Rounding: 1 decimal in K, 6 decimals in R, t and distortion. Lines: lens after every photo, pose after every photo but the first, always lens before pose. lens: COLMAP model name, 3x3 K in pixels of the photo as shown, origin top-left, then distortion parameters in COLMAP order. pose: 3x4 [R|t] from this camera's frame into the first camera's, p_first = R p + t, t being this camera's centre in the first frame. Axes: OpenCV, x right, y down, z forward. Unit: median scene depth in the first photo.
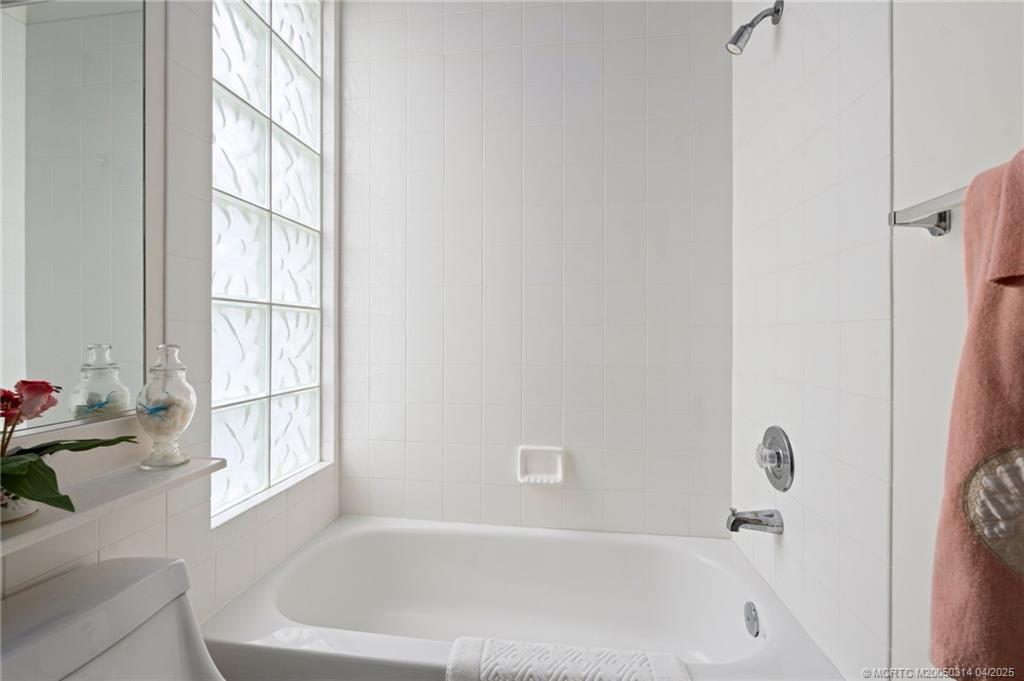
lens RADIAL K [[464.4, 0, 508.9], [0, 464.4, 332.4], [0, 0, 1]] dist [-0.002016, -0.000112]
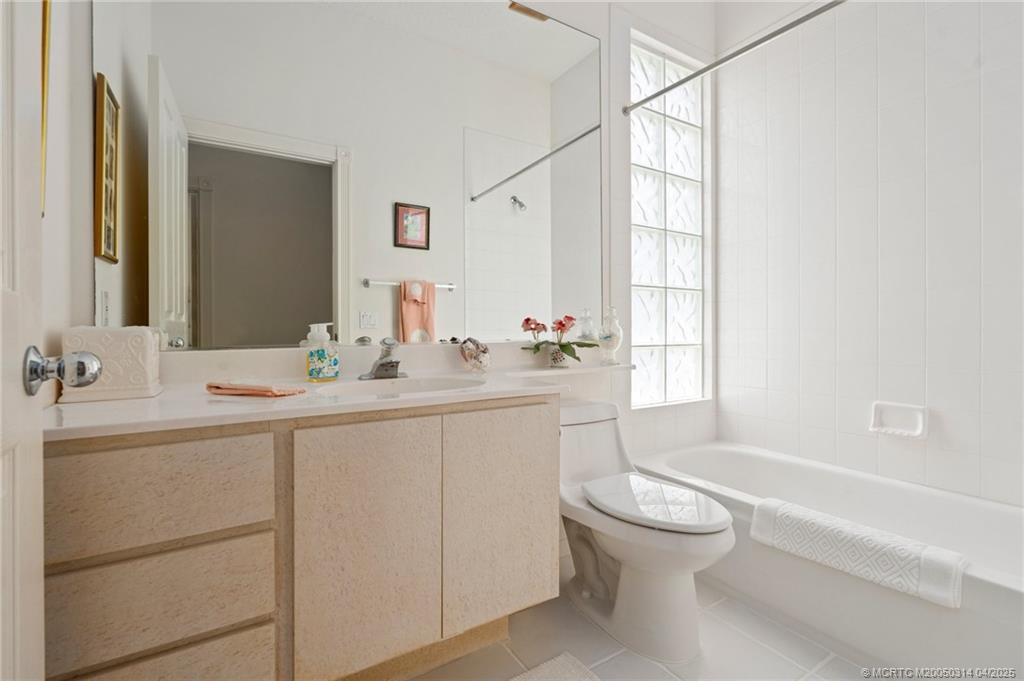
lens RADIAL K [[464.4, 0, 508.9], [0, 464.4, 332.4], [0, 0, 1]] dist [-0.002016, -0.000112]
pose [[0.645752, -0.002367, -0.763544, 0.380415], [0.006024, 0.999980, 0.001995, 0.091545], [0.763523, -0.005888, 0.645753, -0.473333]]
